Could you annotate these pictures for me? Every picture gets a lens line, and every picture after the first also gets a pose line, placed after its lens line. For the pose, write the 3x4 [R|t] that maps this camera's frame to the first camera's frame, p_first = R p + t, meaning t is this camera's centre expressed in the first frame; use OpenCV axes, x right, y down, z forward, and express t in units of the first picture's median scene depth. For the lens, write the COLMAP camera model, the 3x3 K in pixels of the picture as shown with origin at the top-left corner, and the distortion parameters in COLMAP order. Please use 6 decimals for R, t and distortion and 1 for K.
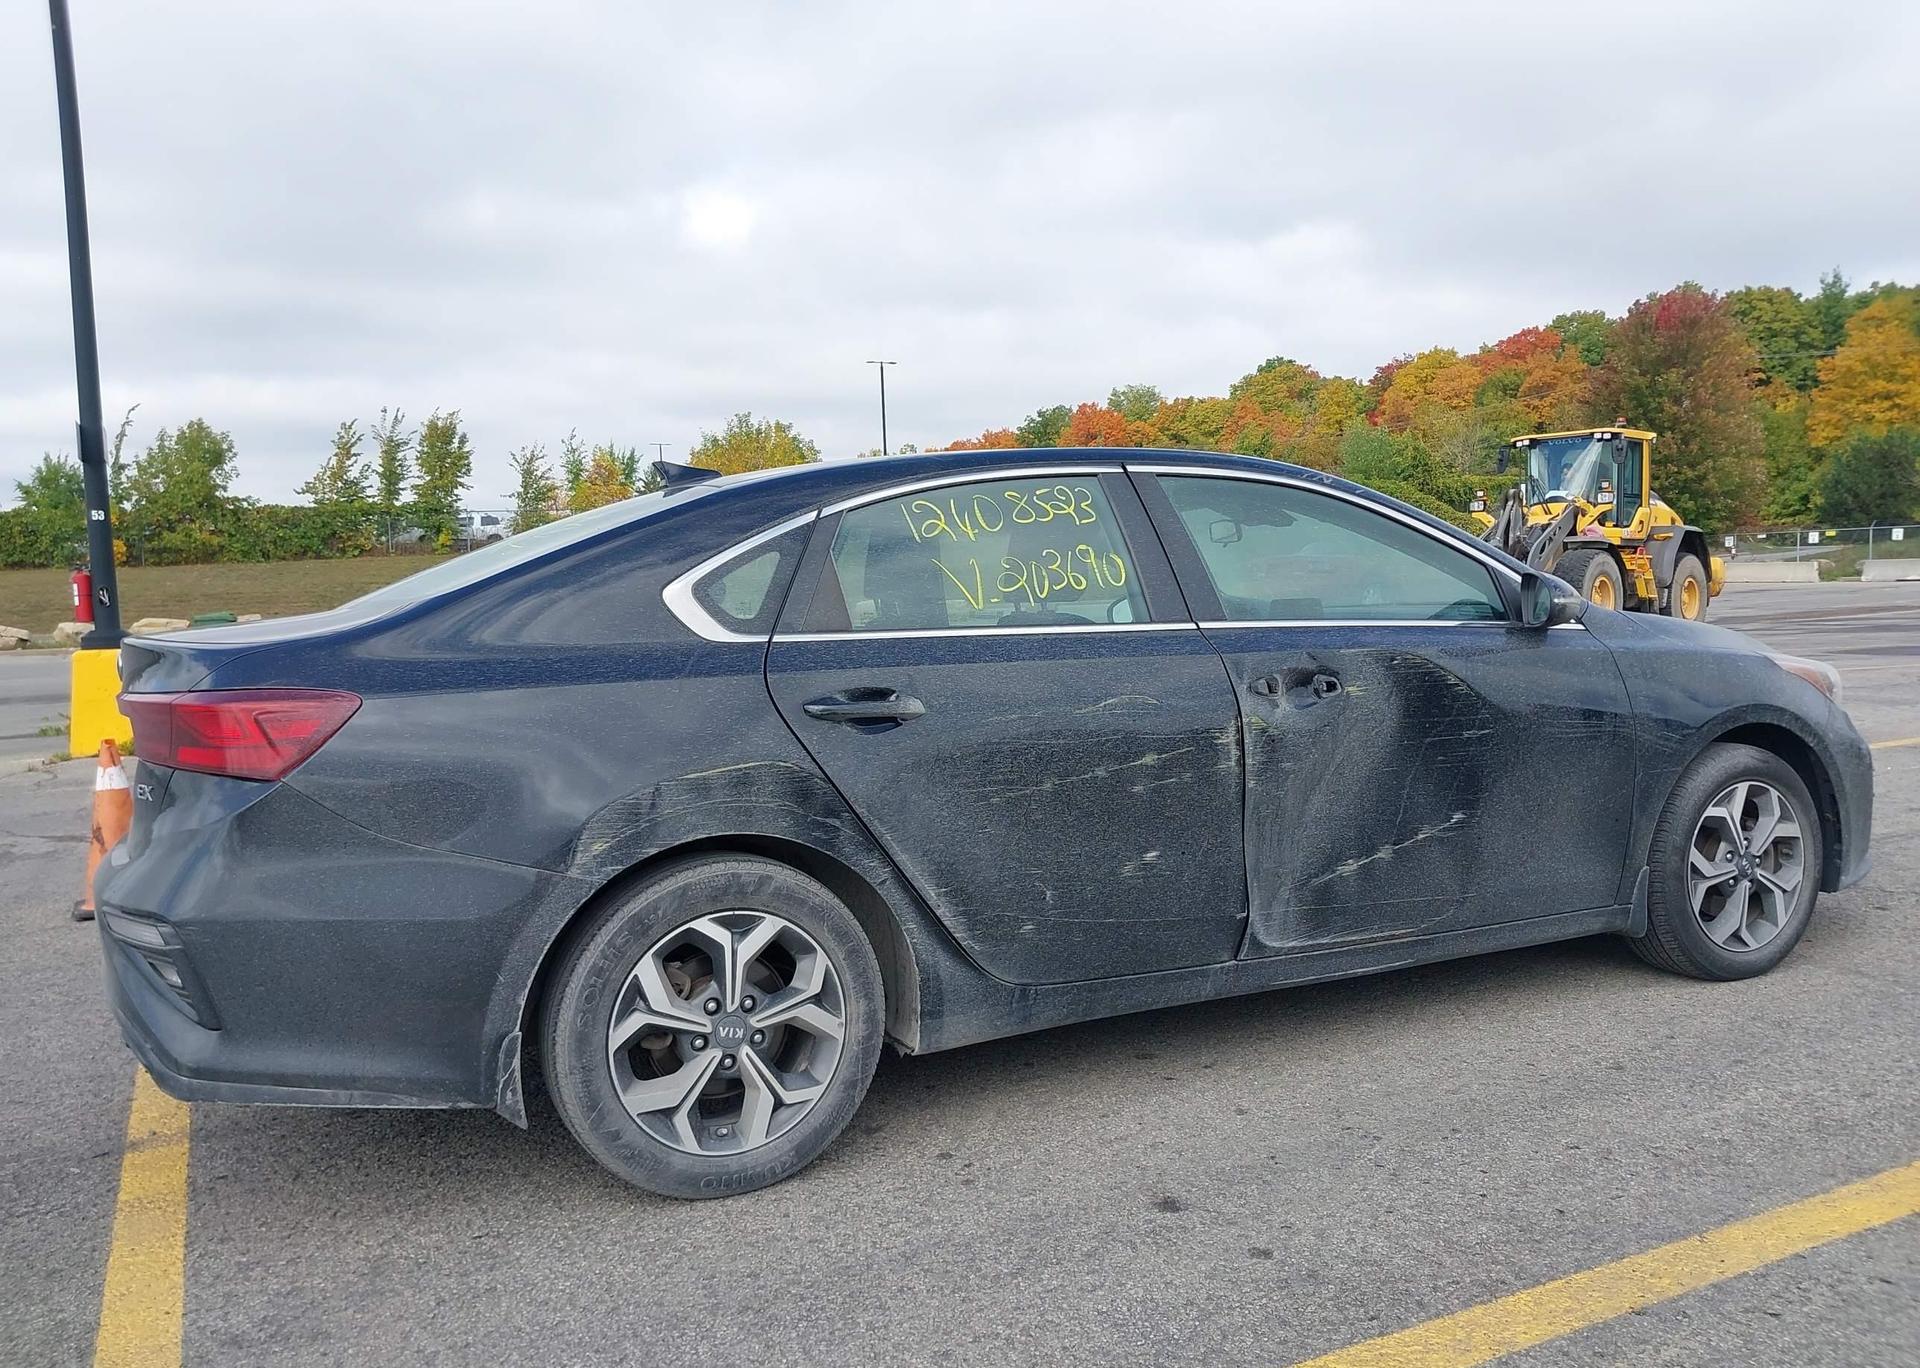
lens RADIAL K [[1500.3, 0, 960.0], [0, 1500.3, 684.0], [0, 0, 1]] dist [0.140389, -0.250538]
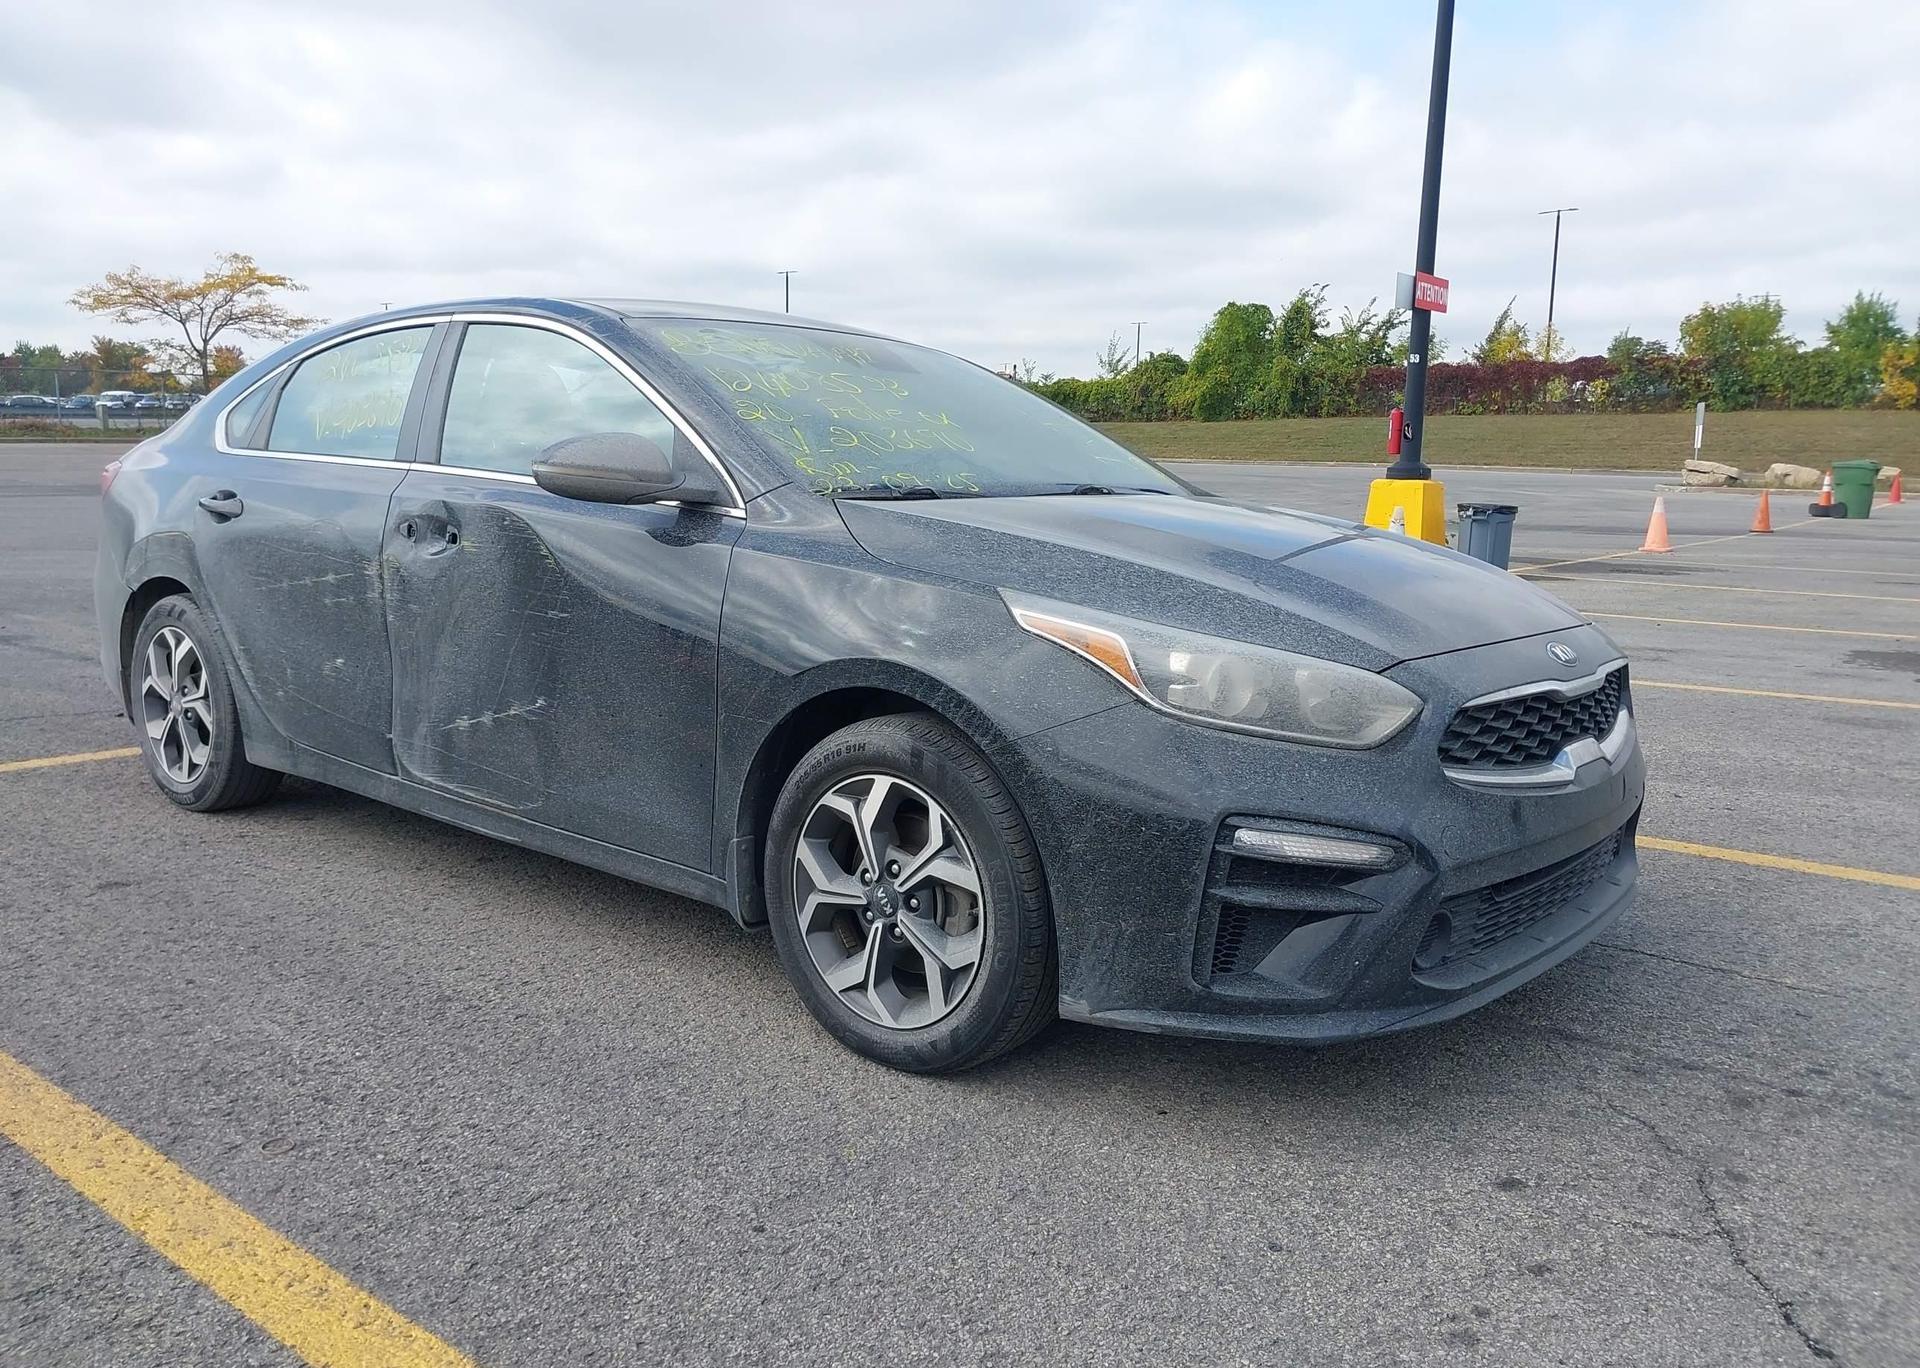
lens RADIAL K [[1517.9, 0, 960.0], [0, 1517.9, 684.0], [0, 0, 1]] dist [0.032310, -0.057791]
pose [[0.412535, 0.186501, -0.891646, 1.283421], [-0.093975, 0.982308, 0.161985, -0.097014], [0.906081, 0.016967, 0.422763, 0.876756]]
